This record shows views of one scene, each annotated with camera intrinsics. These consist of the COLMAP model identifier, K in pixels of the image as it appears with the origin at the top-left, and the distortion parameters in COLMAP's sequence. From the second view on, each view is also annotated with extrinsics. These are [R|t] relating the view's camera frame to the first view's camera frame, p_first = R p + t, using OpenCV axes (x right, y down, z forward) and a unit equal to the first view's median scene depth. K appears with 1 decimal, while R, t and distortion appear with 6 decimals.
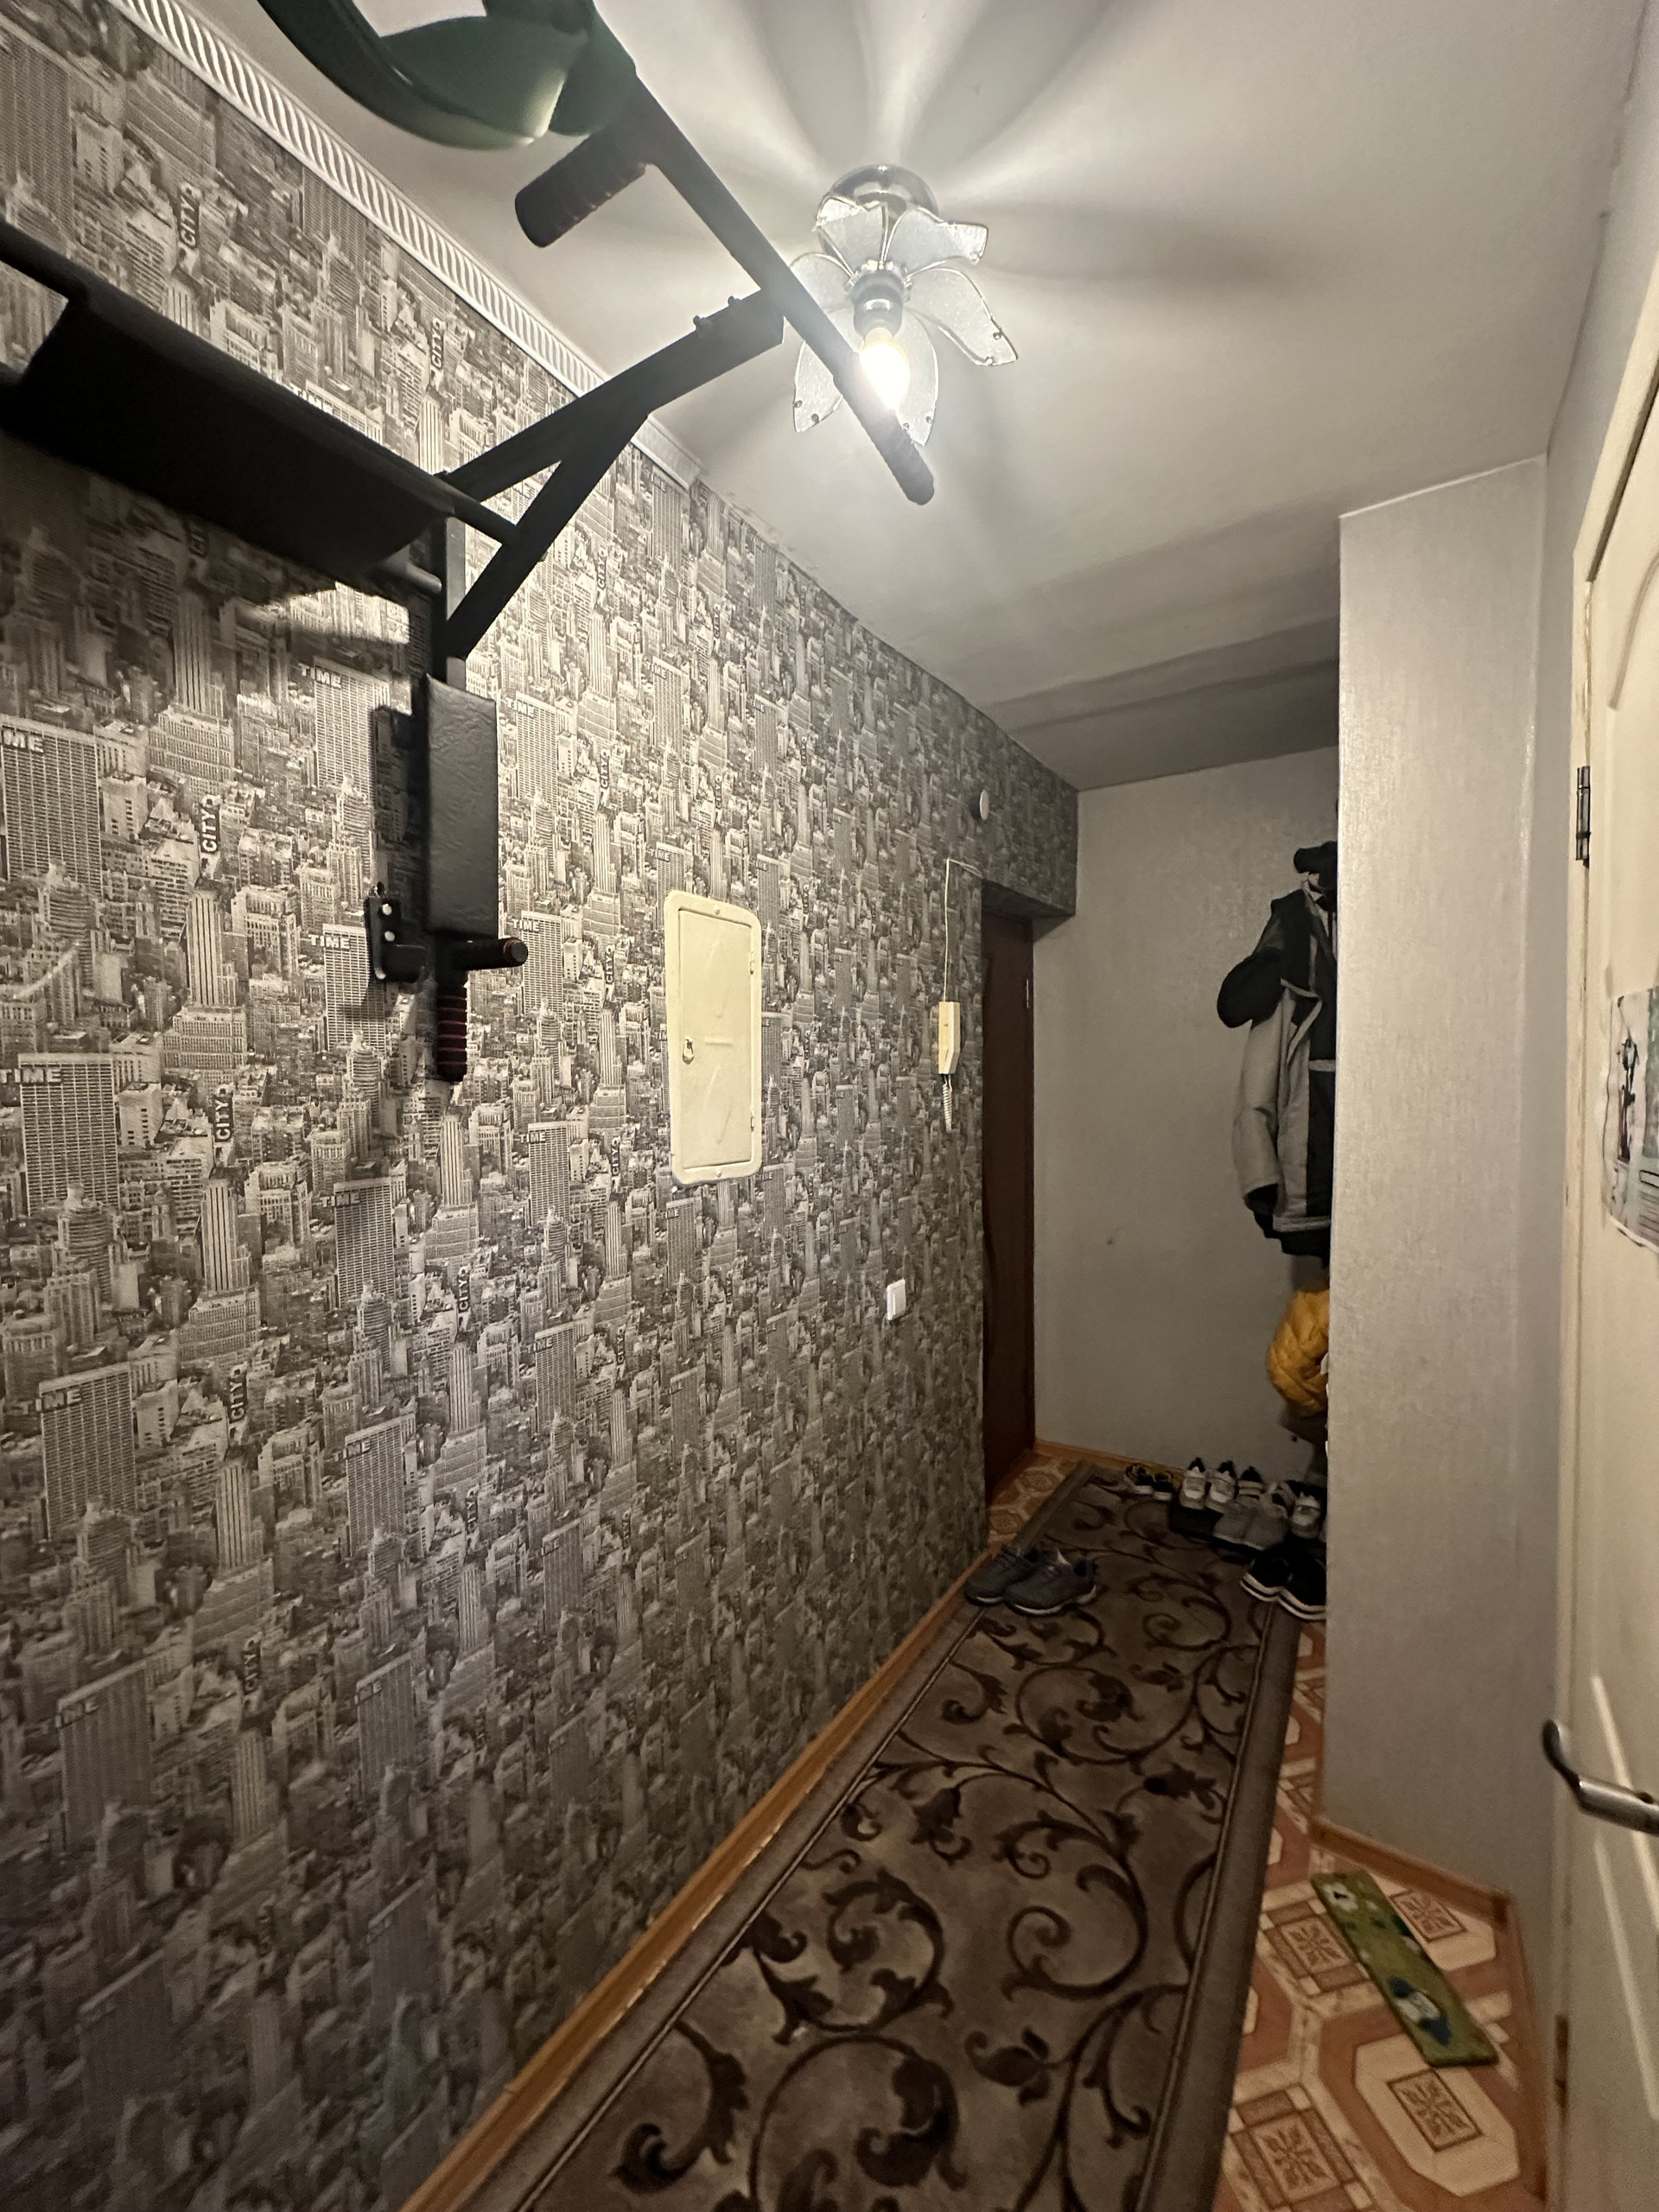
lens RADIAL K [[889.0, 0, 829.5], [0, 889.0, 1106.0], [0, 0, 1]] dist [-0.000432, -0.012732]
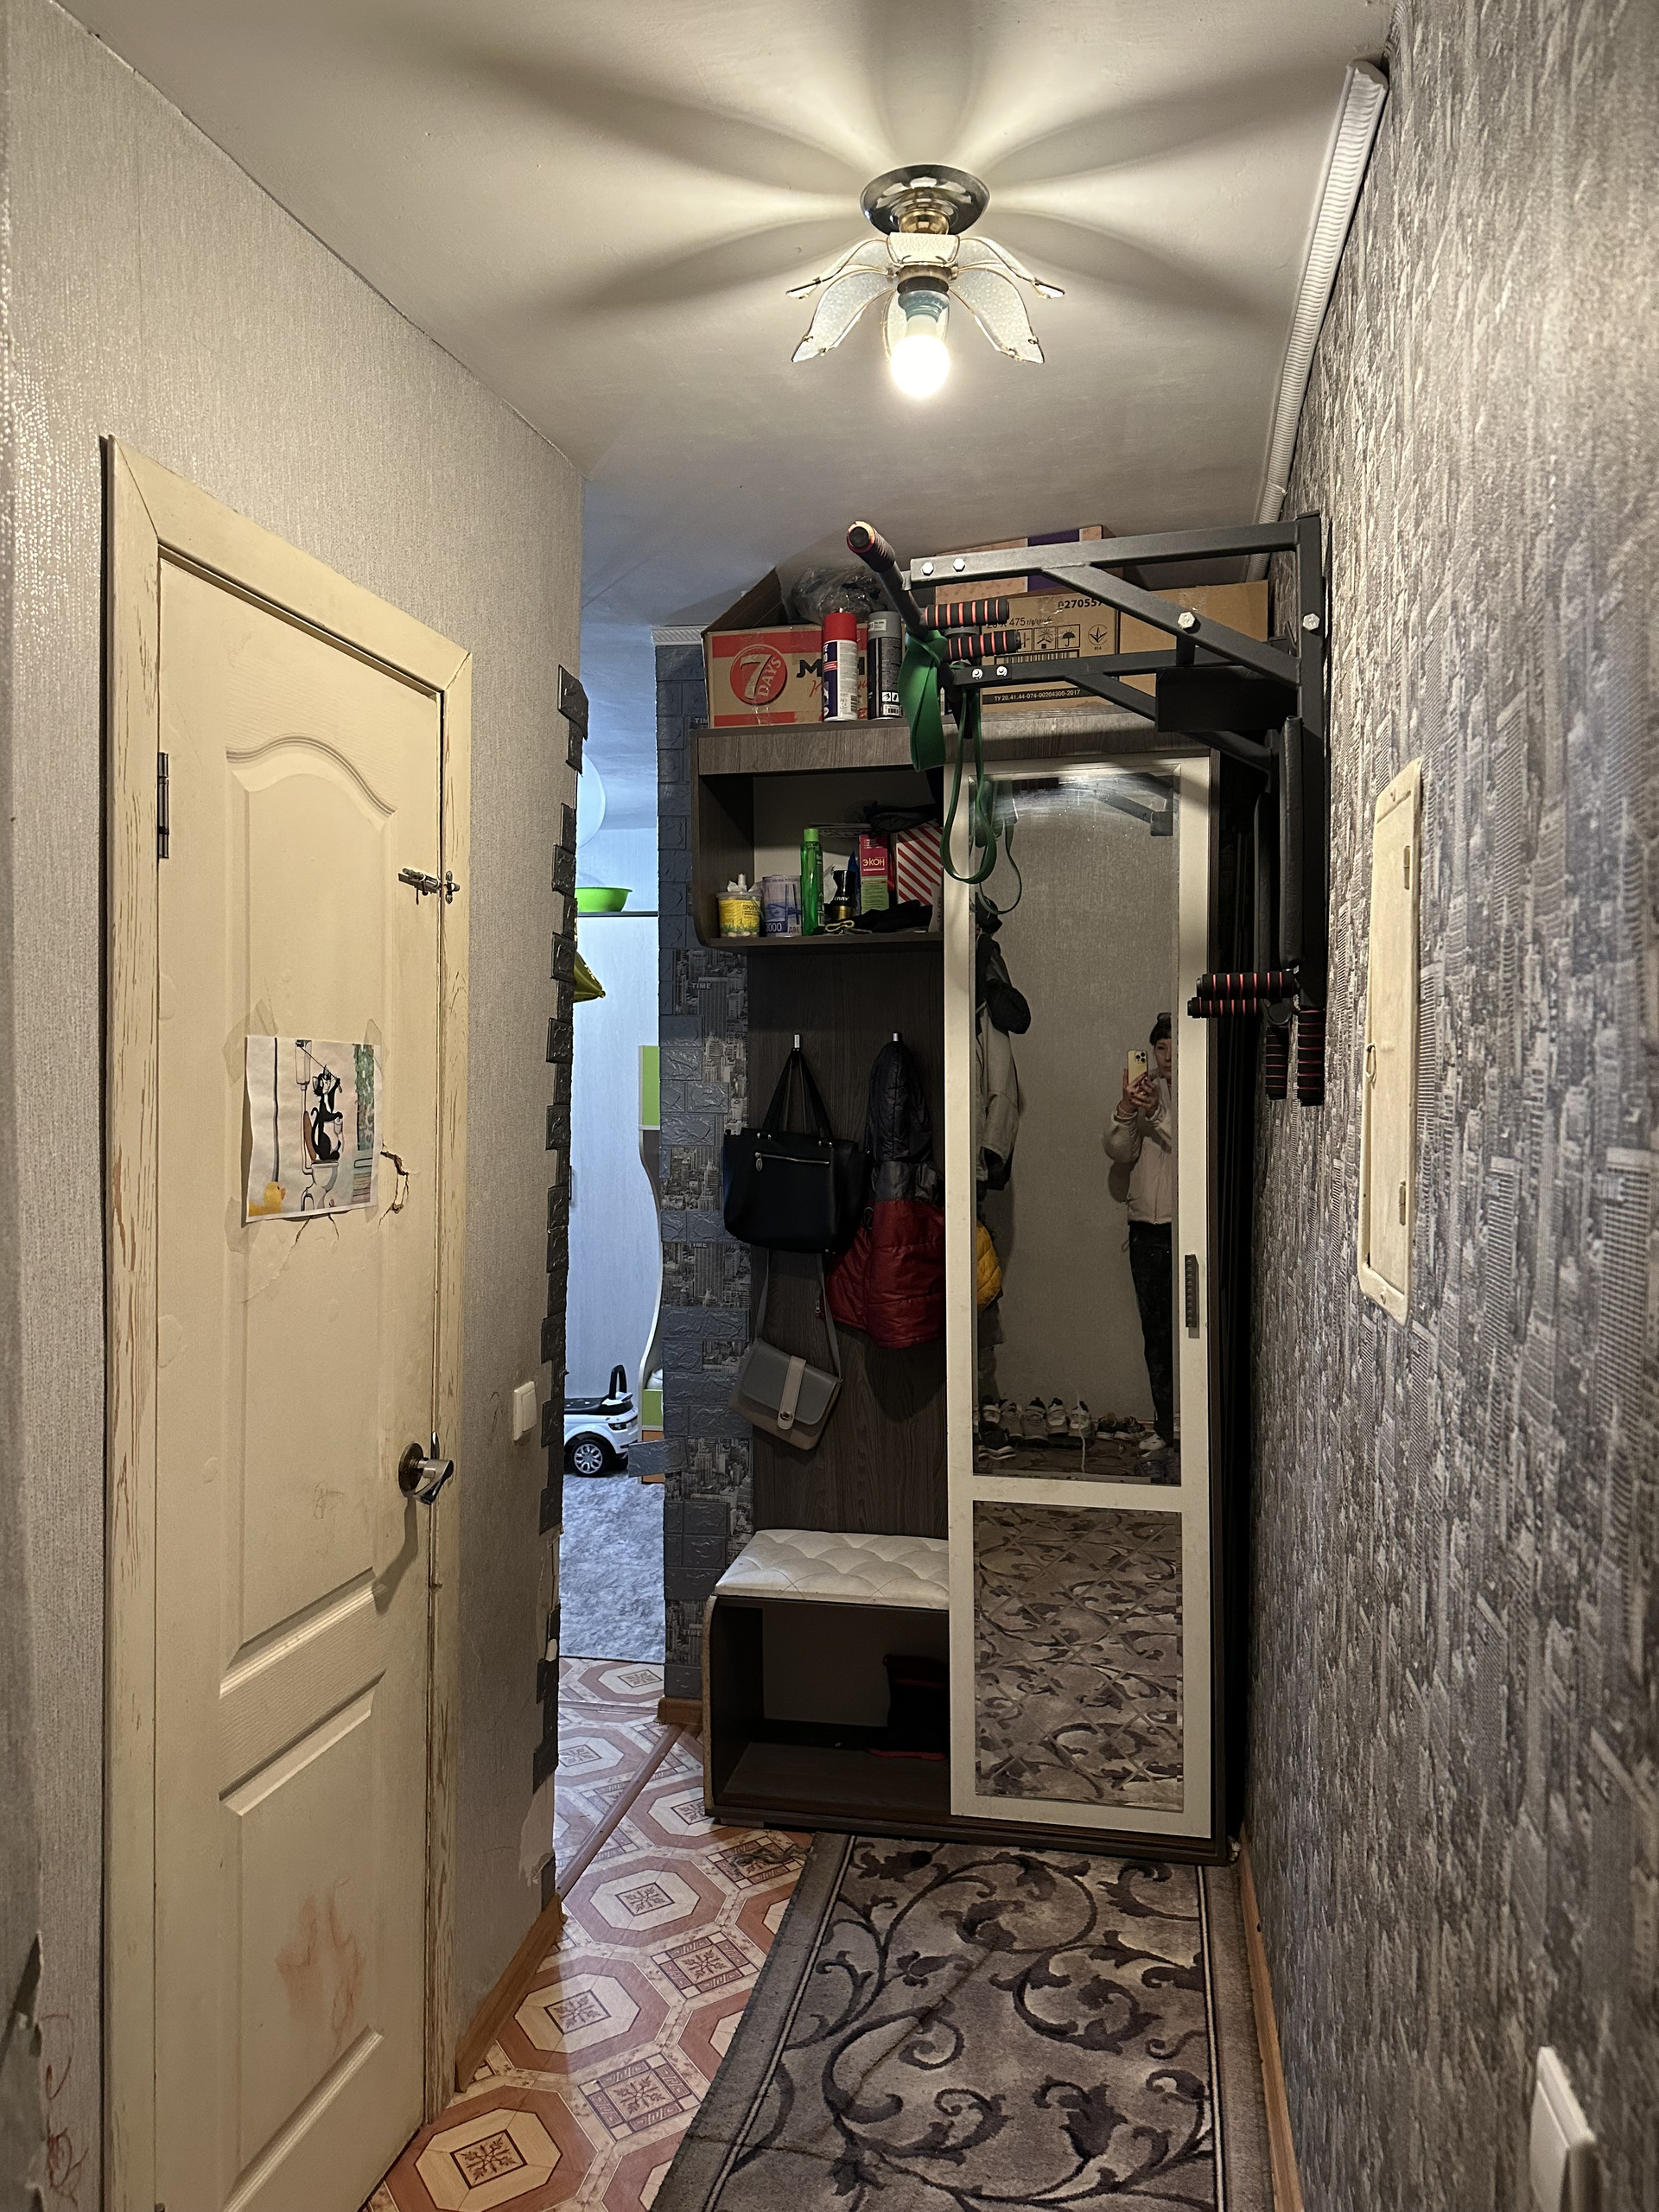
lens RADIAL K [[1543.0, 0, 827.2], [0, 1543.0, 1108.8], [0, 0, 1]] dist [0.122607, -0.196546]
pose [[-0.939879, 0.004038, -0.341483, 0.921234], [-0.008139, 0.999381, 0.034218, -0.090019], [0.341410, 0.034940, -0.939265, 2.537587]]
